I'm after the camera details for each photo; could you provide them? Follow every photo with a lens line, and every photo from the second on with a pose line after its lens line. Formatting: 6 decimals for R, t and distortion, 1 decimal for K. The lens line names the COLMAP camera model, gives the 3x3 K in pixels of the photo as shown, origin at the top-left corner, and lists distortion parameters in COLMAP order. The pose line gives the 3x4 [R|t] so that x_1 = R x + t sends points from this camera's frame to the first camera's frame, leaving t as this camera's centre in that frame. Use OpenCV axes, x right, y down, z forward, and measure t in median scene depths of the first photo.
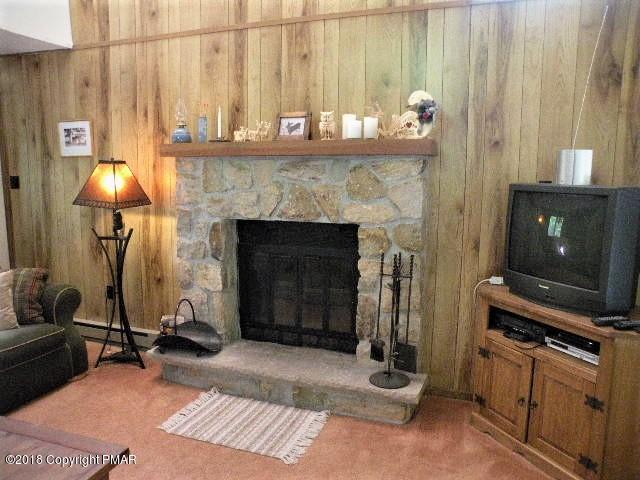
lens RADIAL K [[506.6, 0, 320.0], [0, 506.6, 240.0], [0, 0, 1]] dist [-0.175170, 0.150847]
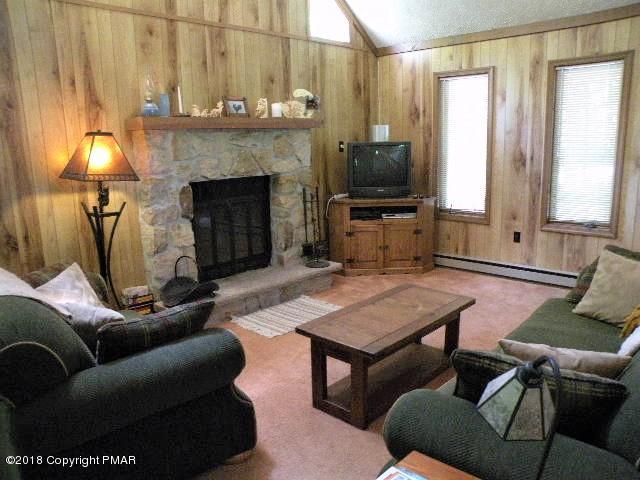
lens RADIAL K [[506.6, 0, 320.0], [0, 506.6, 240.0], [0, 0, 1]] dist [-0.175170, 0.150847]
pose [[0.395579, -0.189942, 0.898576, -1.169407], [0.153670, 0.978277, 0.139139, -0.026797], [-0.905485, 0.083044, 0.416174, 0.253431]]
